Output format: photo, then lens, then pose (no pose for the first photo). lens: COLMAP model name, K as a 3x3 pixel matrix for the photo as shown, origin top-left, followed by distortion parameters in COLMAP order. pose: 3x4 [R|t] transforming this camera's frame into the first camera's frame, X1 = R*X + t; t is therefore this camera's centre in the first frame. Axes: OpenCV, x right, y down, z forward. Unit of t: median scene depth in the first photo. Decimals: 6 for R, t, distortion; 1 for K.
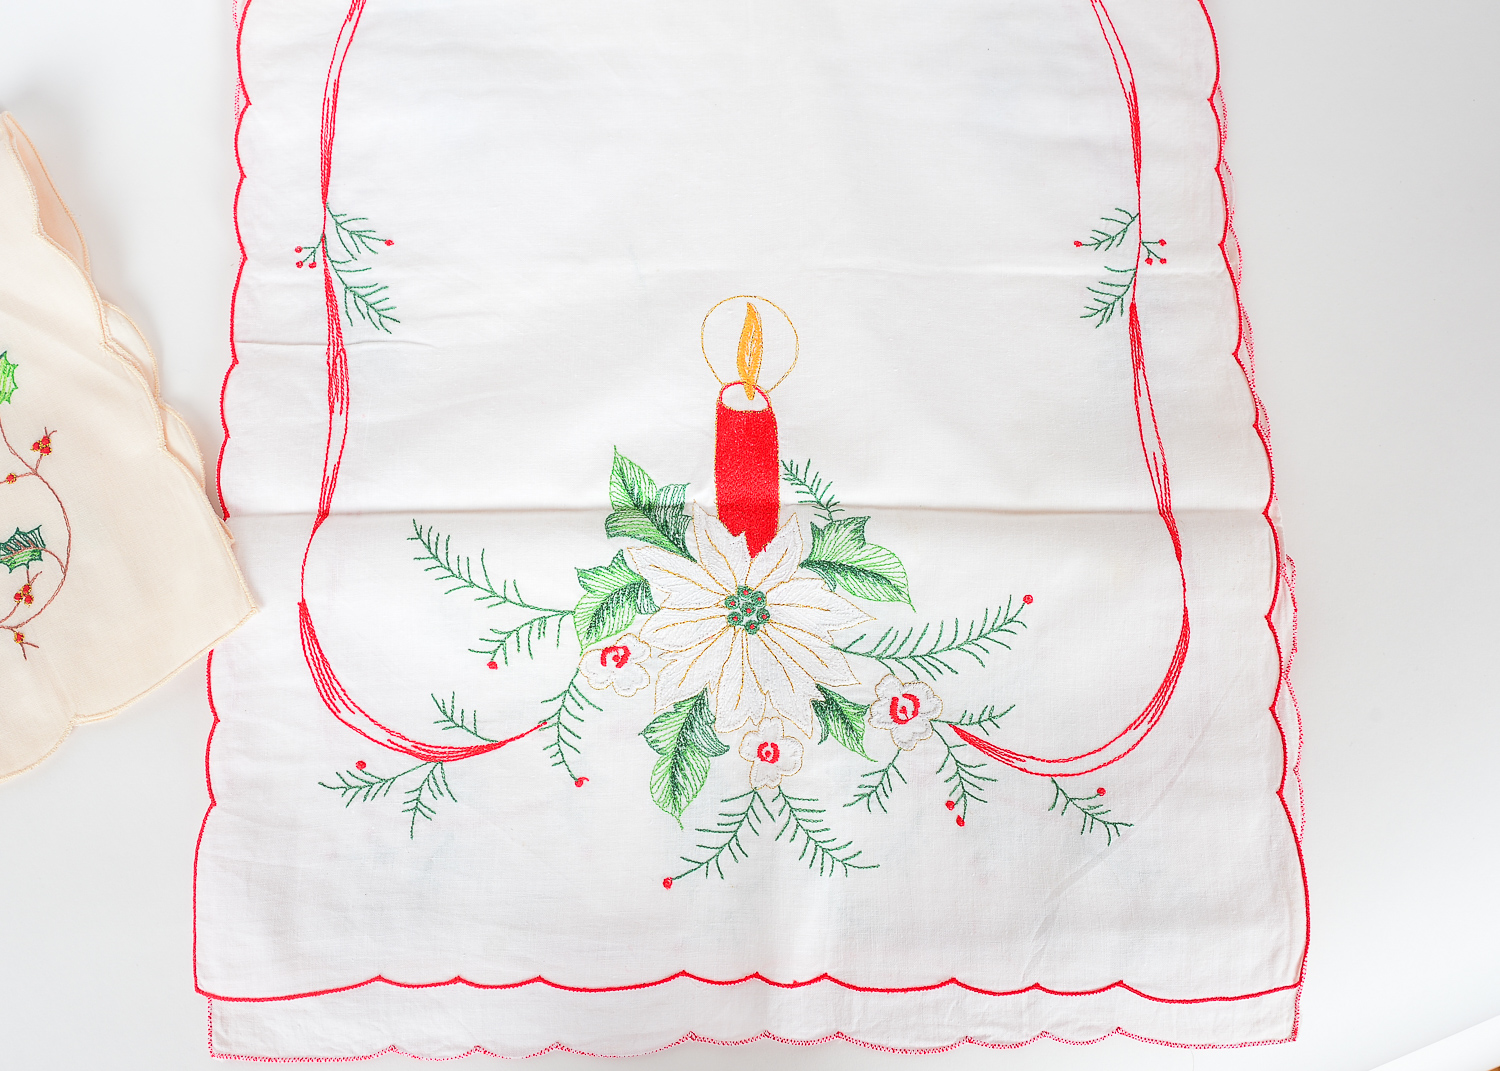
lens RADIAL K [[1391.9, 0, 750.0], [0, 1391.9, 535.5], [0, 0, 1]] dist [-0.113490, 0.125718]
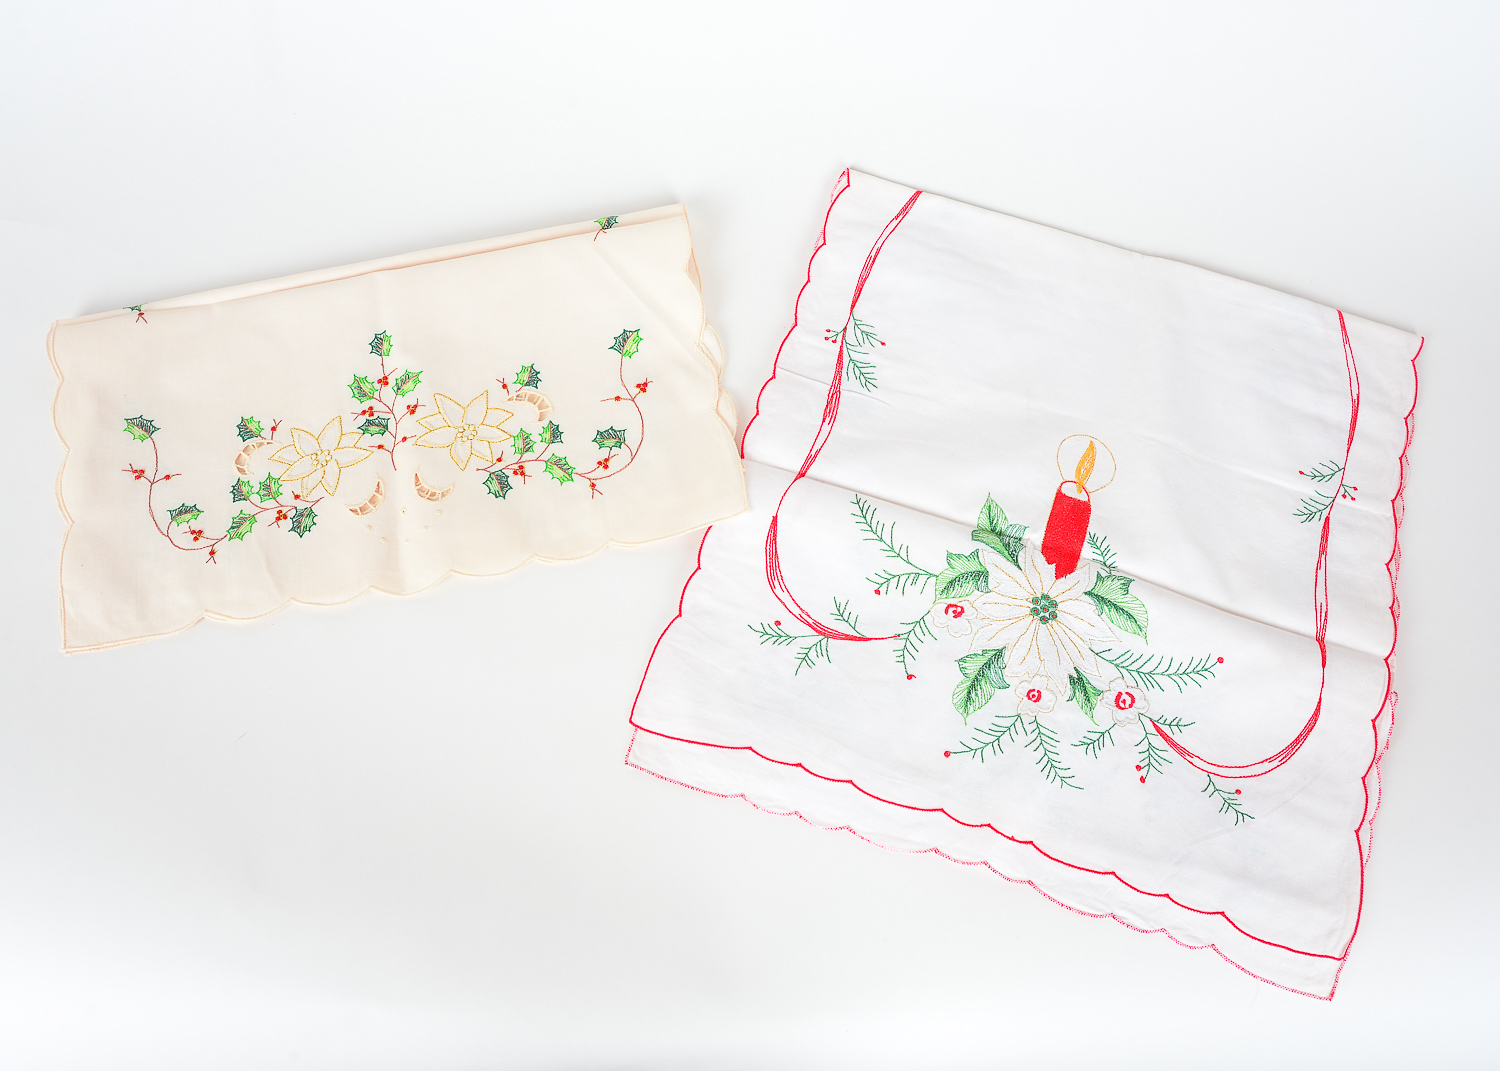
lens RADIAL K [[1391.9, 0, 750.0], [0, 1391.9, 535.5], [0, 0, 1]] dist [-0.113490, 0.125718]
pose [[0.943641, 0.302690, -0.133863, -0.130517], [-0.327959, 0.909594, -0.255112, 0.483075], [0.044541, 0.284636, 0.957600, -0.528396]]
